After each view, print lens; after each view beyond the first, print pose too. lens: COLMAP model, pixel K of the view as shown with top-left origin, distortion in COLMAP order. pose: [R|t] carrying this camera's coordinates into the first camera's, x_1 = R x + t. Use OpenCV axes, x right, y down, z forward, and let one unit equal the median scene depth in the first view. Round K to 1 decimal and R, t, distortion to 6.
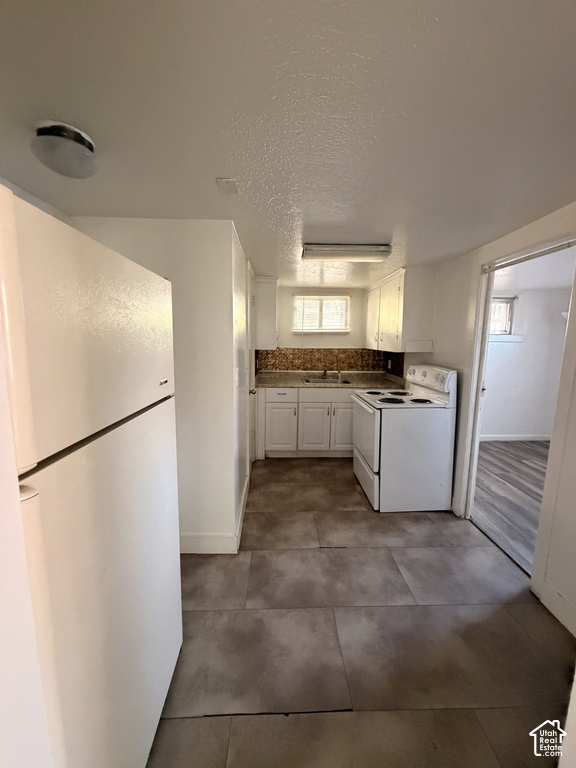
lens RADIAL K [[306.9, 0, 286.9], [0, 306.9, 380.1], [0, 0, 1]] dist [-0.003670, 0.000085]
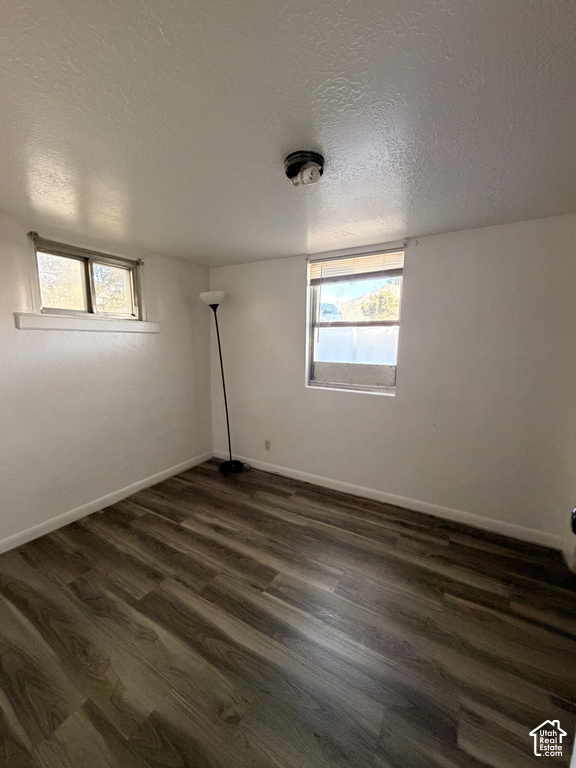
lens RADIAL K [[306.9, 0, 286.0], [0, 306.9, 383.7], [0, 0, 1]] dist [-0.003670, 0.000085]
pose [[0.537744, -0.123092, 0.834074, 0.351232], [0.104508, 0.991387, 0.078930, -0.038881], [-0.836606, 0.044723, 0.545977, 0.414227]]
